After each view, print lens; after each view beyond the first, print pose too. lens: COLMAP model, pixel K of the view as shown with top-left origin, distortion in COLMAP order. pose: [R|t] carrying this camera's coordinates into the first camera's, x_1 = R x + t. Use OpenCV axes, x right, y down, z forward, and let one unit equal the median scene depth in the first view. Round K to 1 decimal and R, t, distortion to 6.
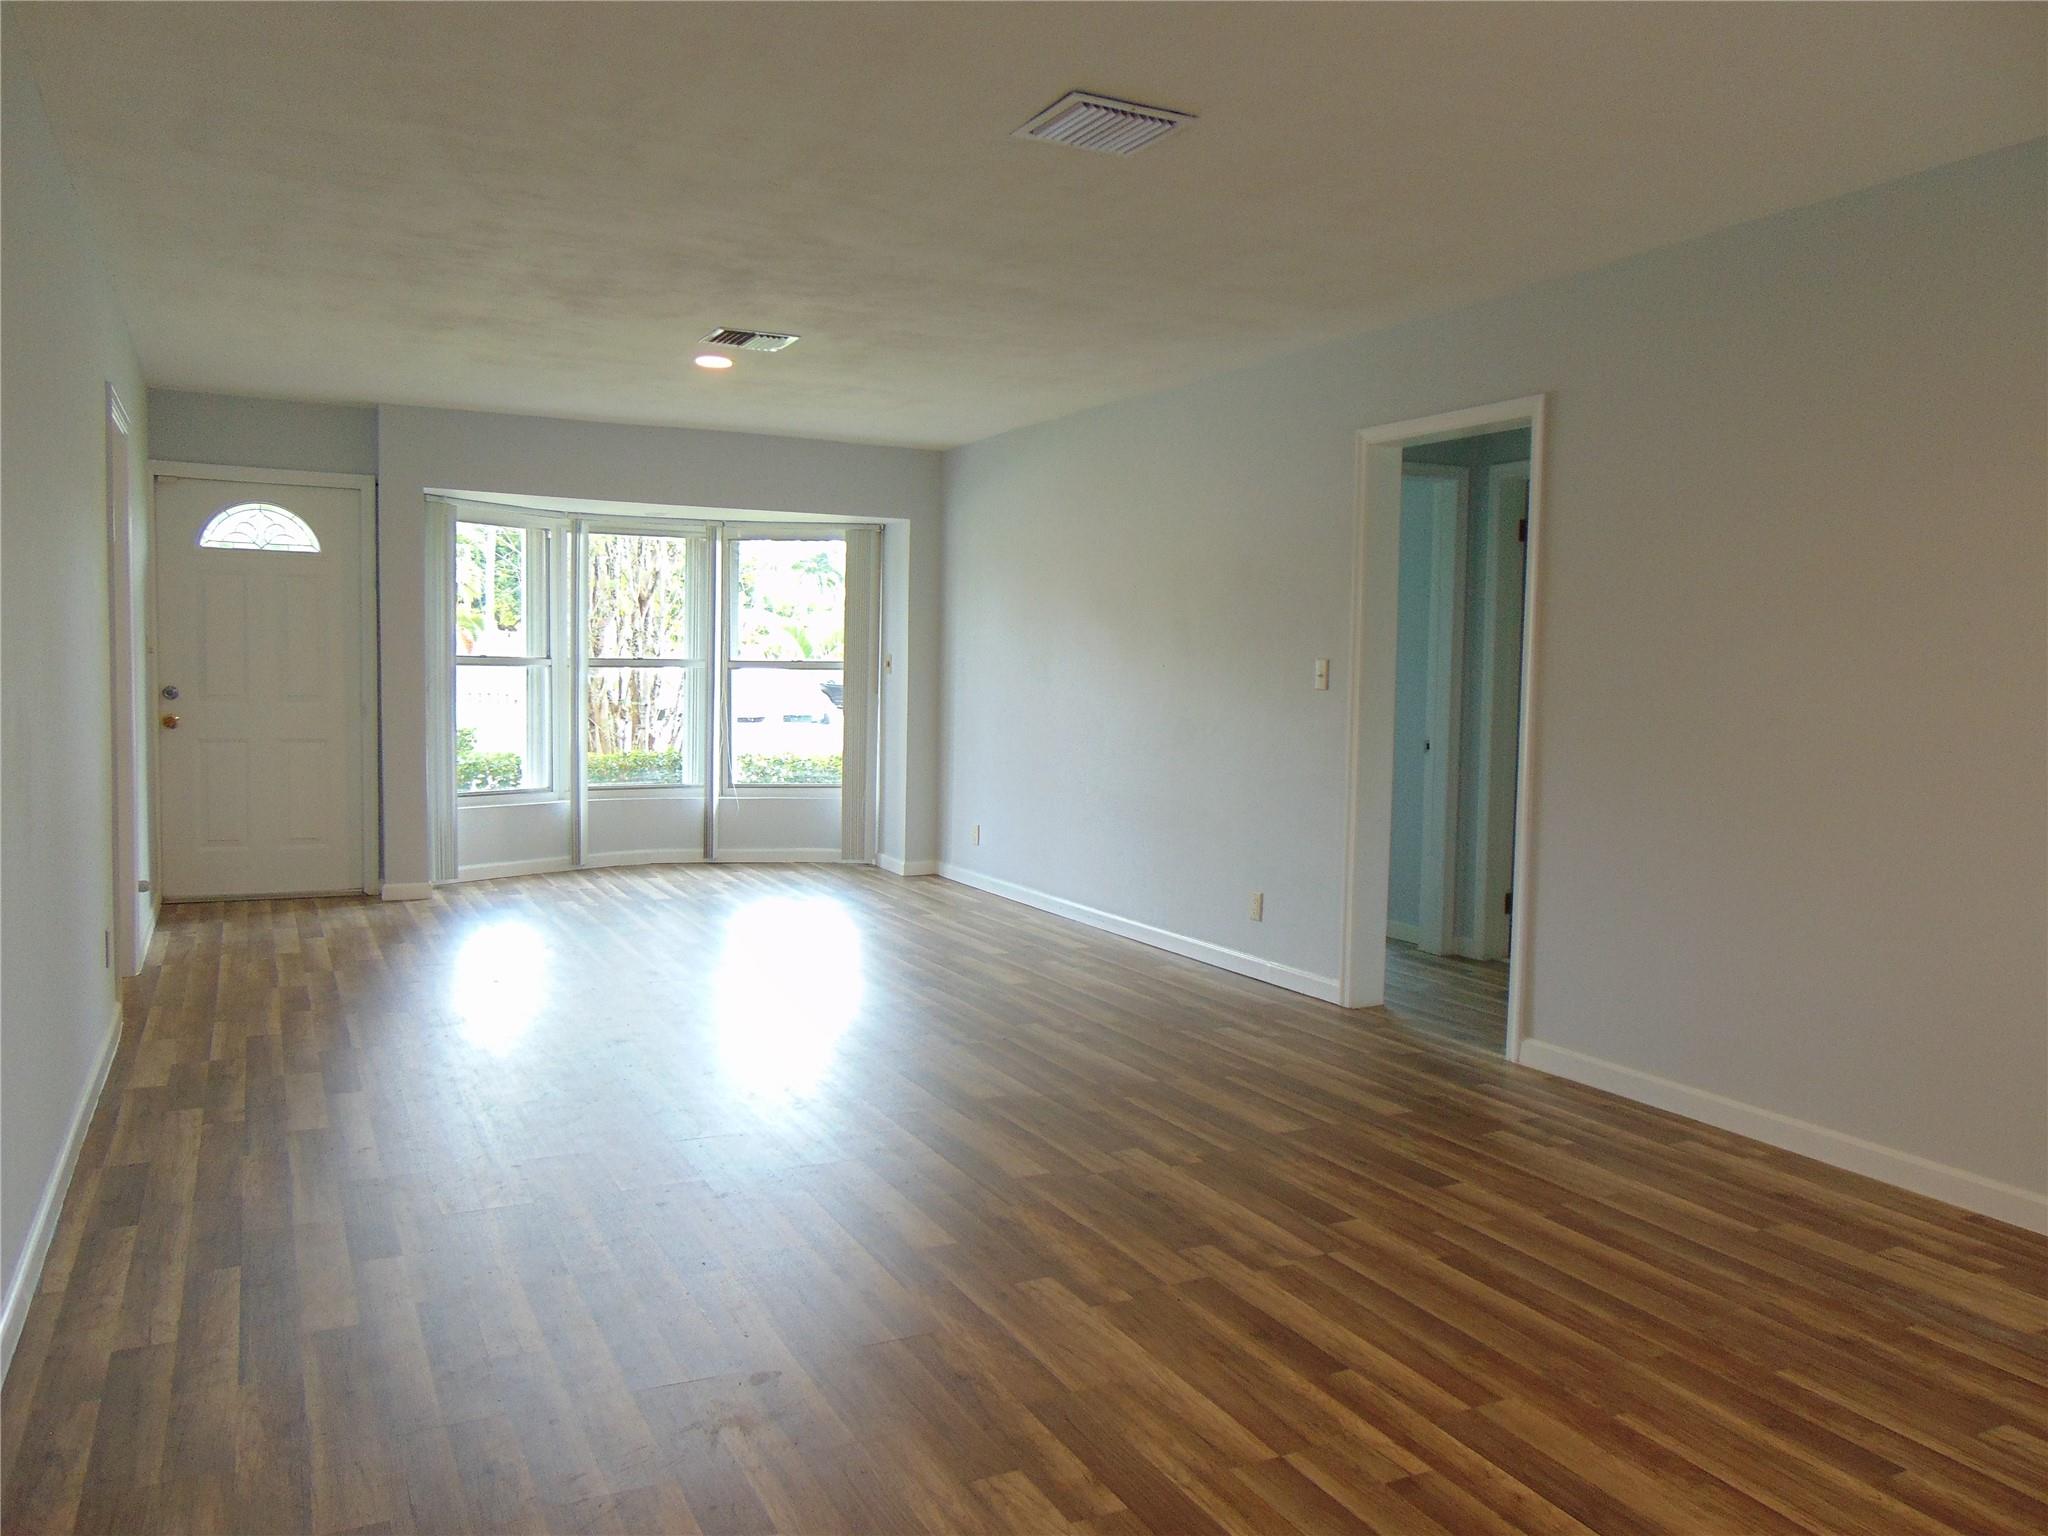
lens RADIAL K [[1543.3, 0, 1024.0], [0, 1543.3, 768.0], [0, 0, 1]] dist [-0.045763, 0.094442]
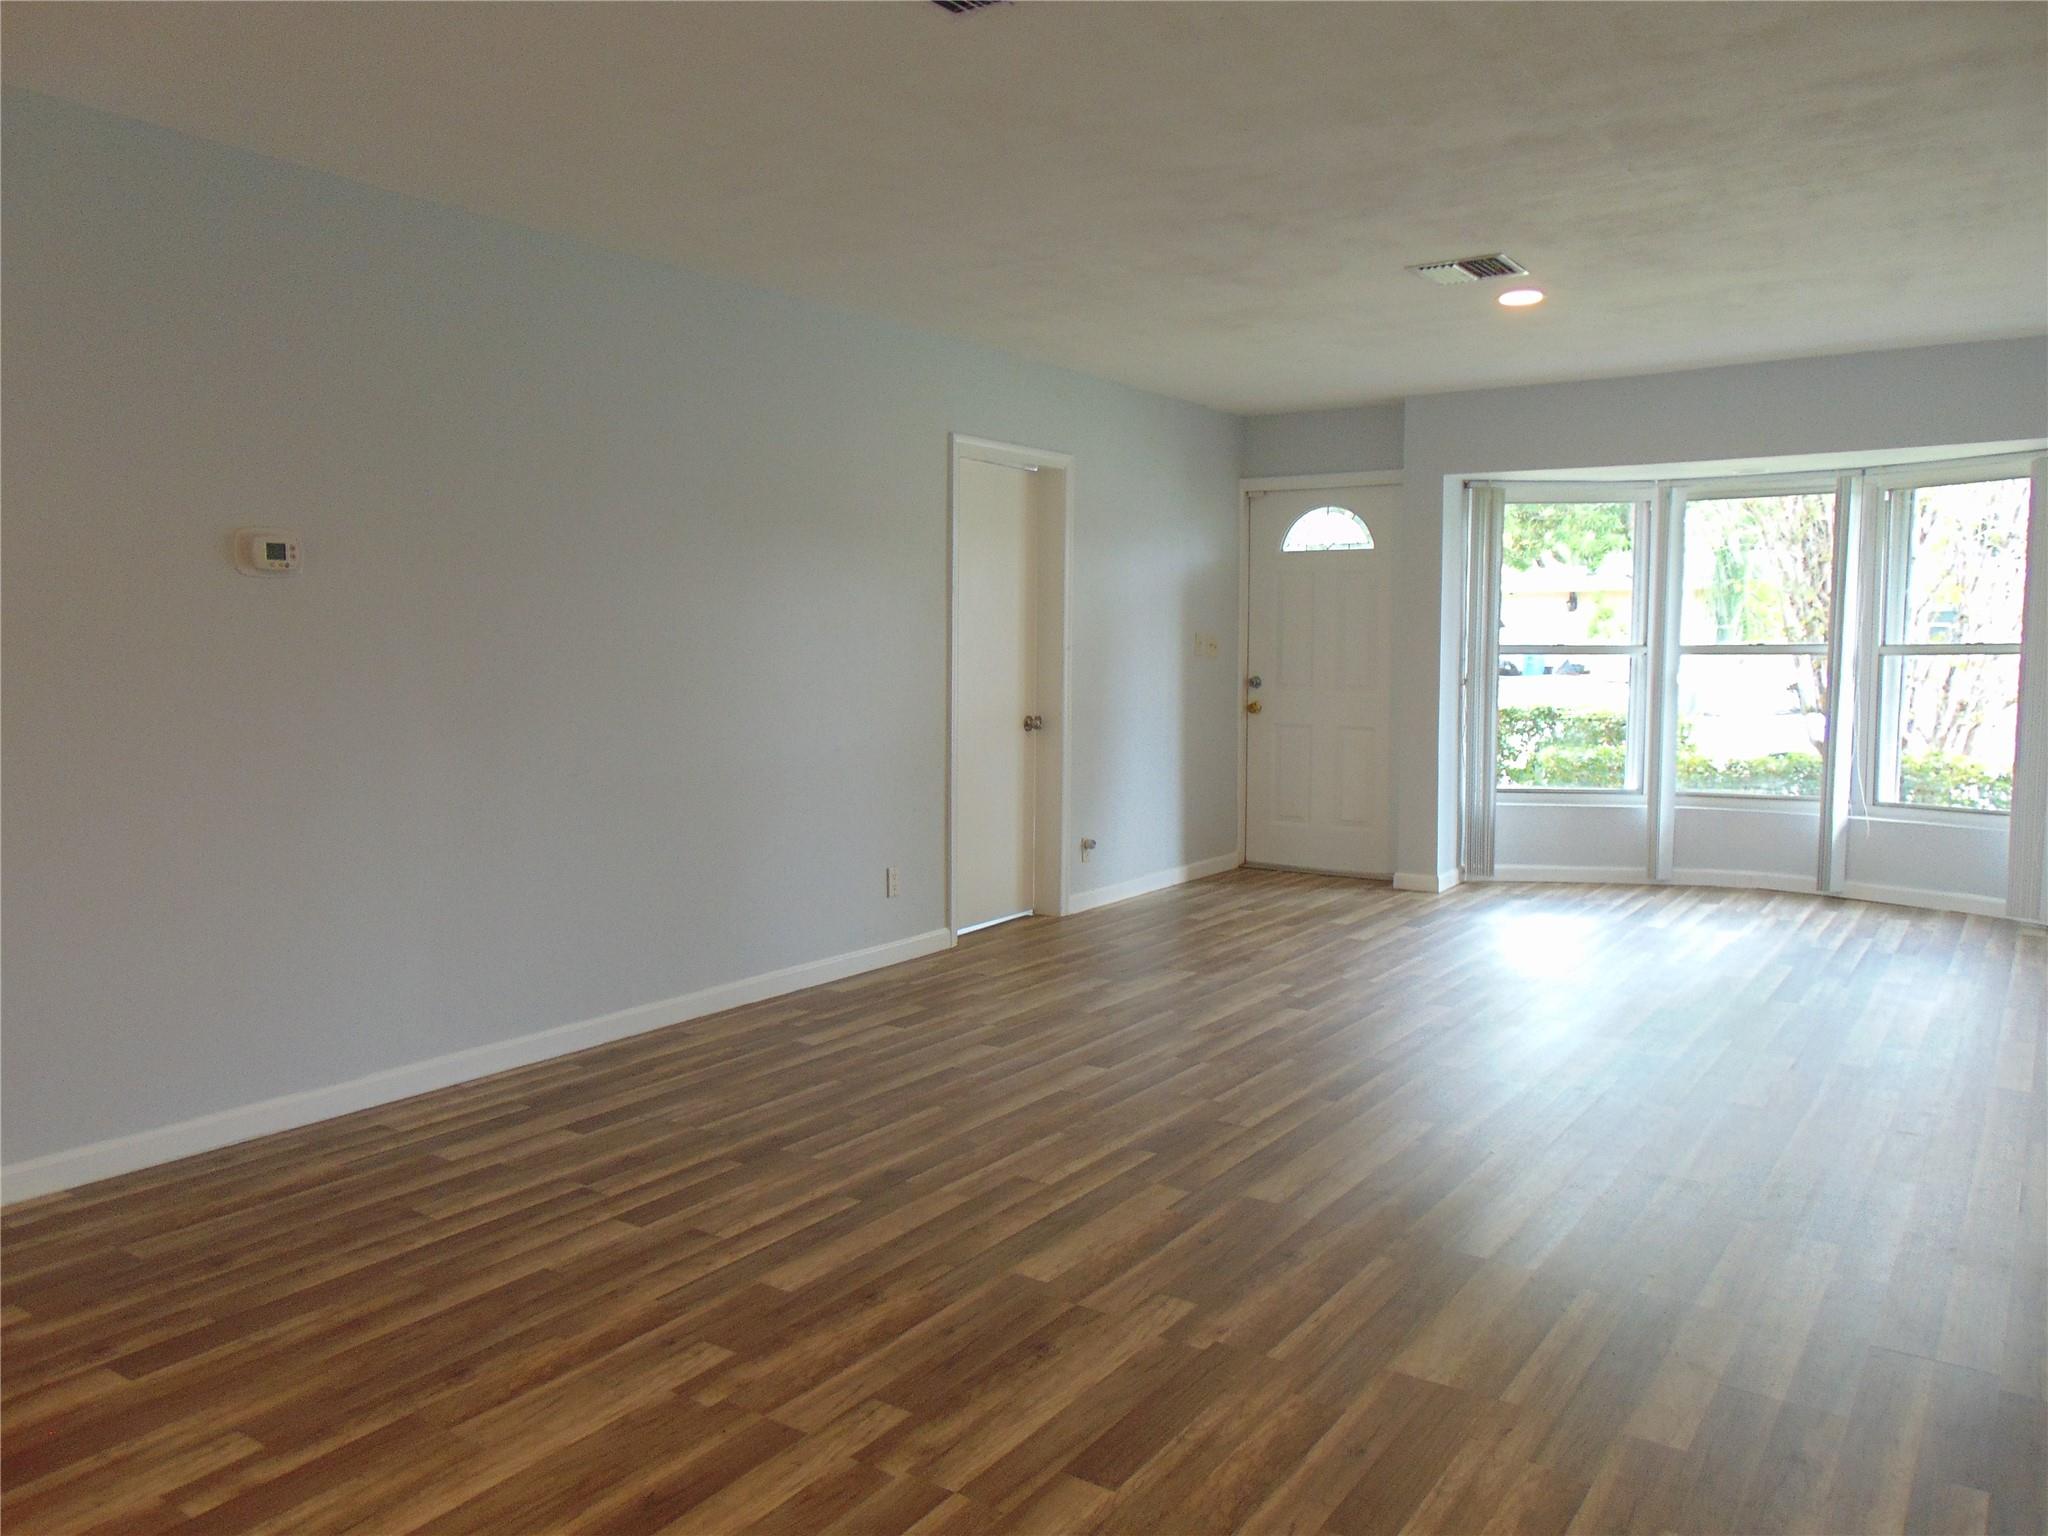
lens RADIAL K [[1540.4, 0, 1026.8], [0, 1540.4, 736.8], [0, 0, 1]] dist [-0.055615, 0.089888]
pose [[0.471052, 0.034442, -0.881433, 0.339814], [-0.047012, 0.998798, 0.013904, -0.015122], [0.880852, 0.034889, 0.472104, 0.290768]]
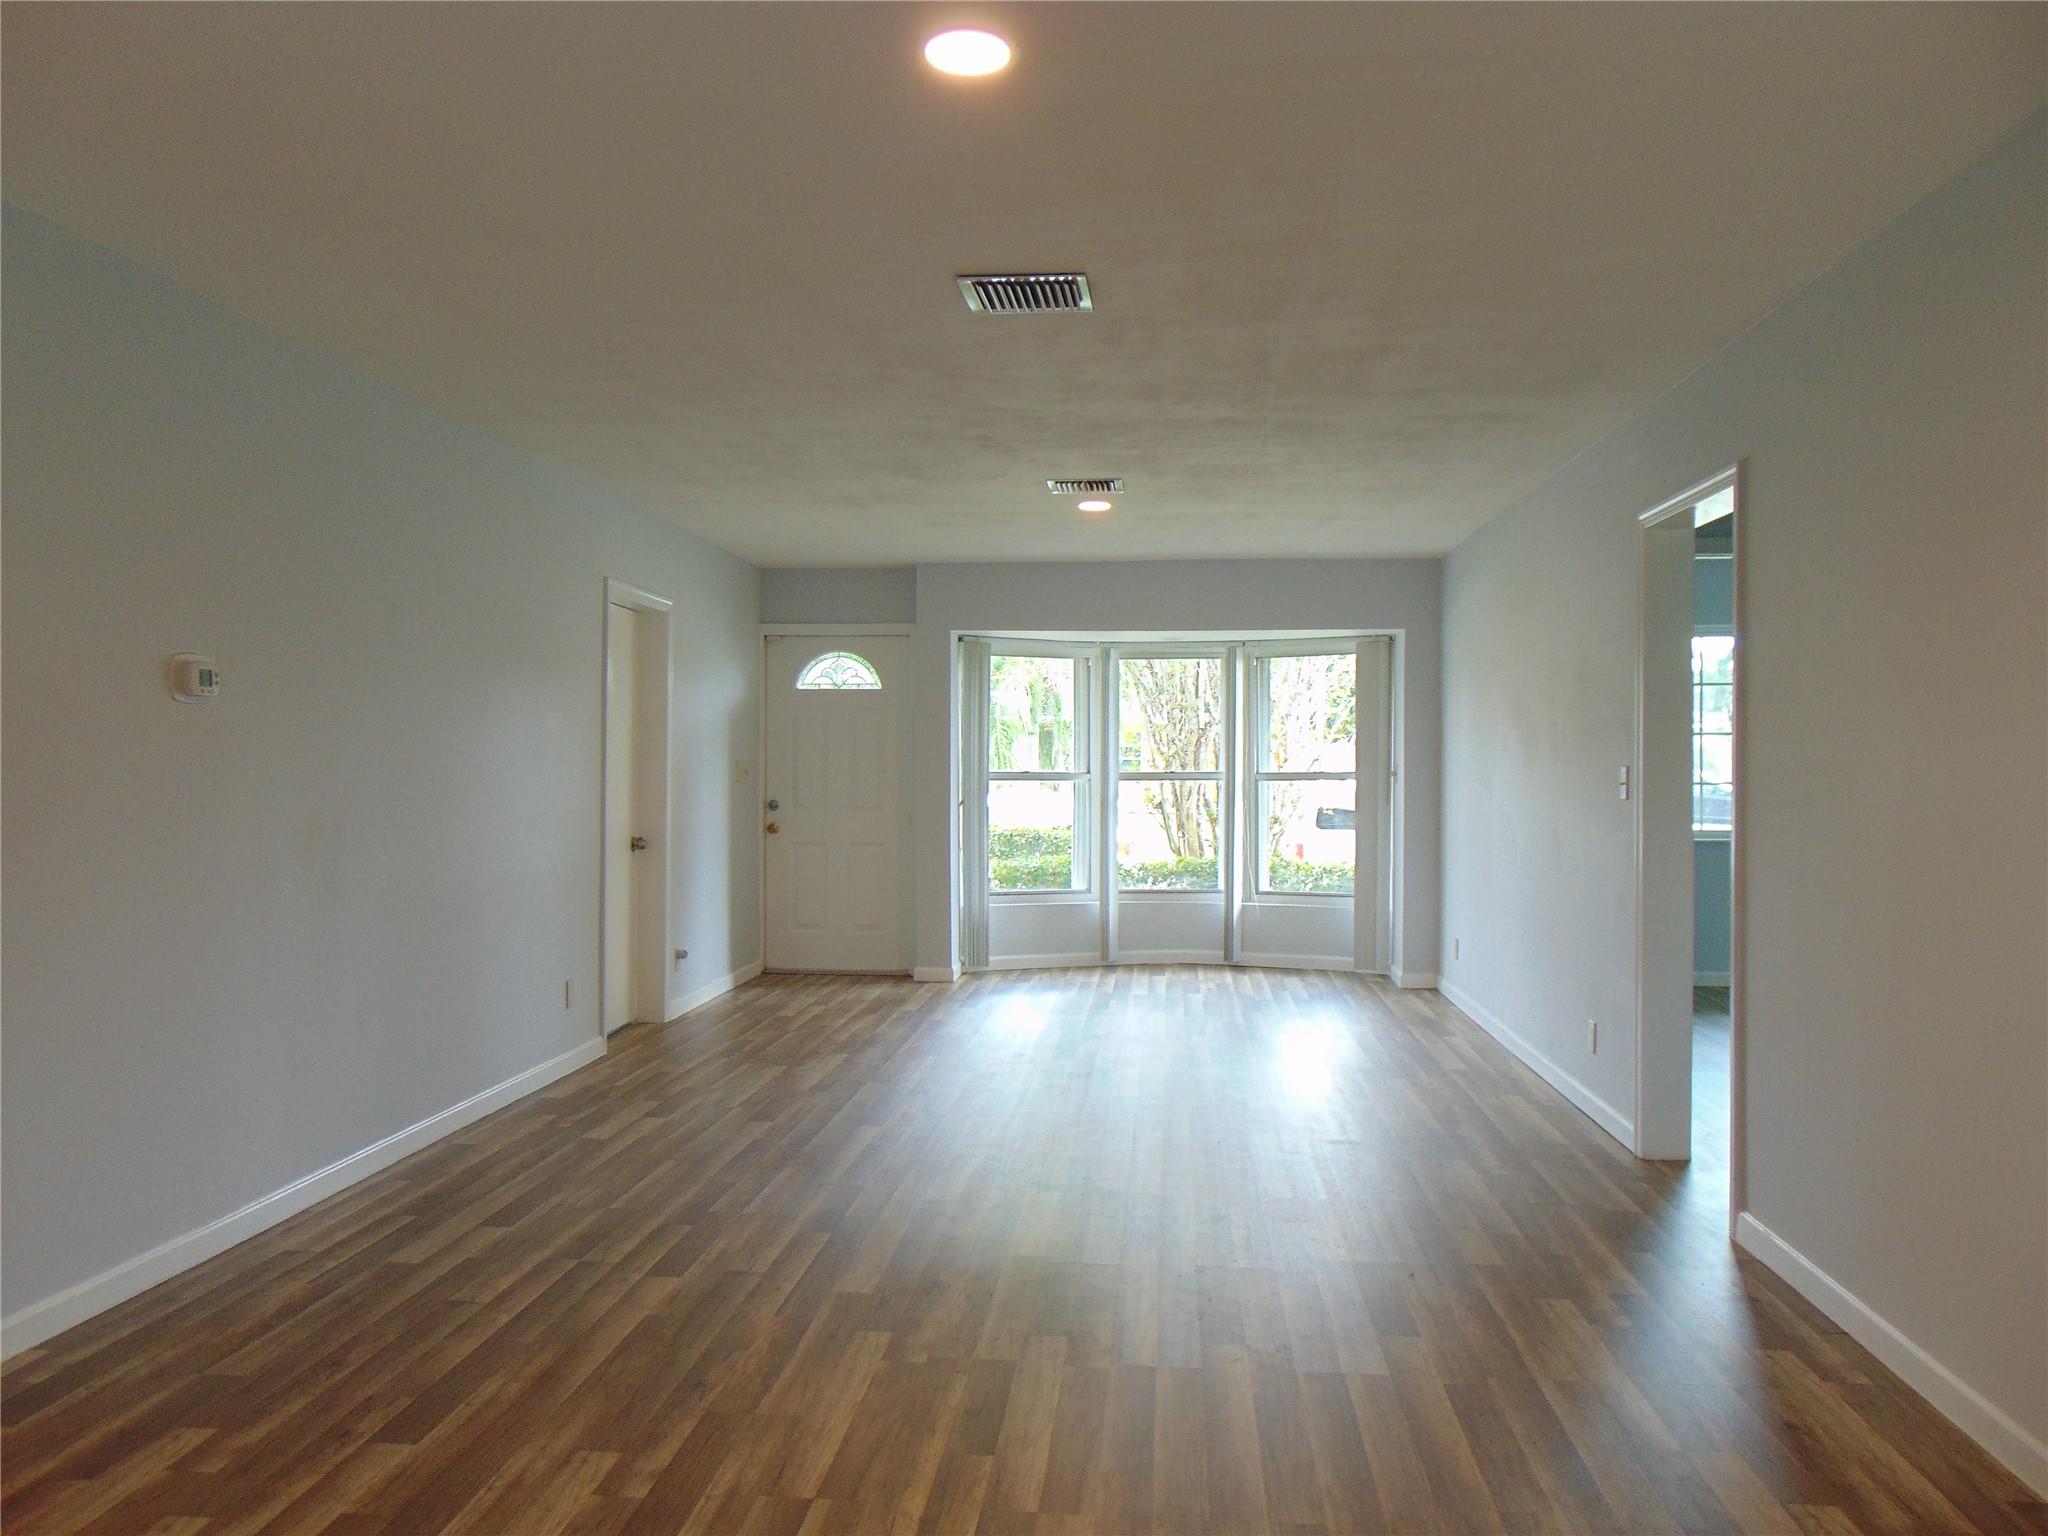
lens RADIAL K [[1543.3, 0, 1024.0], [0, 1543.3, 768.0], [0, 0, 1]] dist [-0.045763, 0.094442]
pose [[0.841935, -0.015952, -0.539344, 0.280178], [-0.022710, 0.997630, -0.064957, -0.001464], [0.539102, 0.066938, 0.839577, 0.039225]]
